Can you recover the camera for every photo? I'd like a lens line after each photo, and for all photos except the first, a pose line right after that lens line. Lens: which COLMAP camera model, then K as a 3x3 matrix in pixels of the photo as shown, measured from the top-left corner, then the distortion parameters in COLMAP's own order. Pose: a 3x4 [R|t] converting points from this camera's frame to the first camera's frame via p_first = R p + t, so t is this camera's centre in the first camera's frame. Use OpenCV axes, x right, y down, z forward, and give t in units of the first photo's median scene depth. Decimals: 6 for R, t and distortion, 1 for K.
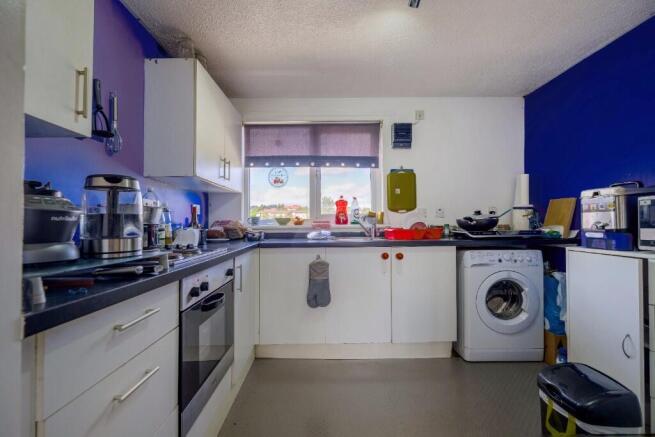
lens RADIAL K [[288.1, 0, 327.5], [0, 288.1, 218.5], [0, 0, 1]] dist [-0.001103, -0.000024]
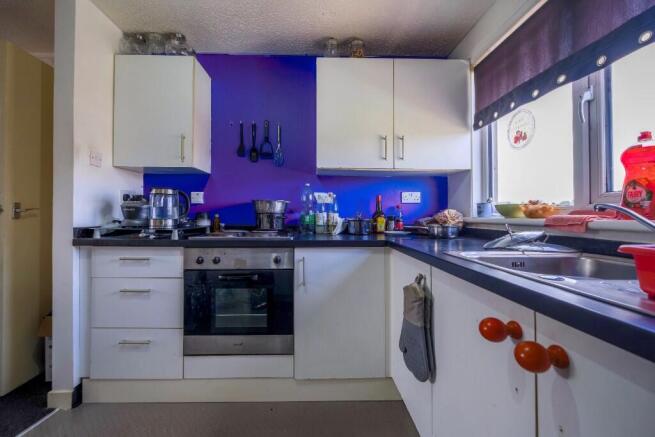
lens RADIAL K [[281.1, 0, 326.1], [0, 281.1, 208.2], [0, 0, 1]] dist [-0.000374, -0.000024]
pose [[0.019668, -0.006405, -0.999786, 0.405944], [0.010015, 0.999931, -0.006209, 0.006616], [0.999756, -0.009891, 0.019730, 0.701541]]
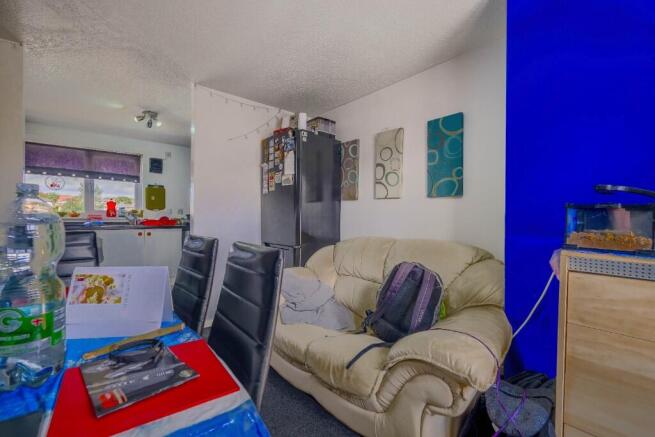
lens RADIAL K [[288.1, 0, 327.5], [0, 288.1, 218.5], [0, 0, 1]] dist [-0.001103, -0.000024]
pose [[0.766936, 0.008075, 0.641672, -0.058614], [-0.019966, 0.999737, 0.011283, -0.014577], [-0.641413, -0.021465, 0.766896, -1.040230]]
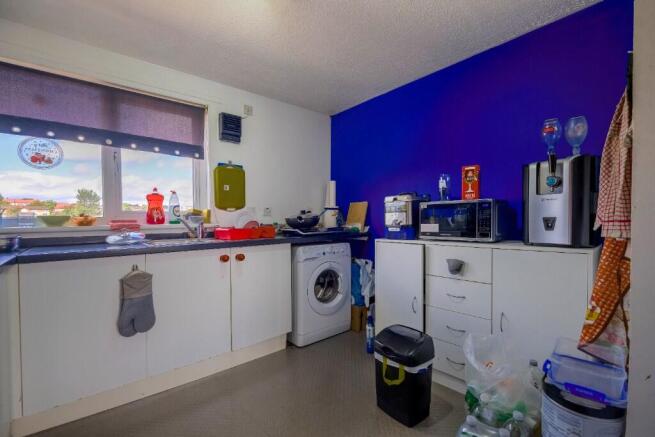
lens RADIAL K [[283.8, 0, 327.8], [0, 283.8, 226.1], [0, 0, 1]] dist [0.002376, 0.000208]
pose [[0.765190, -0.016077, 0.643604, -0.104089], [-0.002872, 0.999593, 0.028383, 0.002452], [-0.643798, -0.023567, 0.764832, 0.095762]]
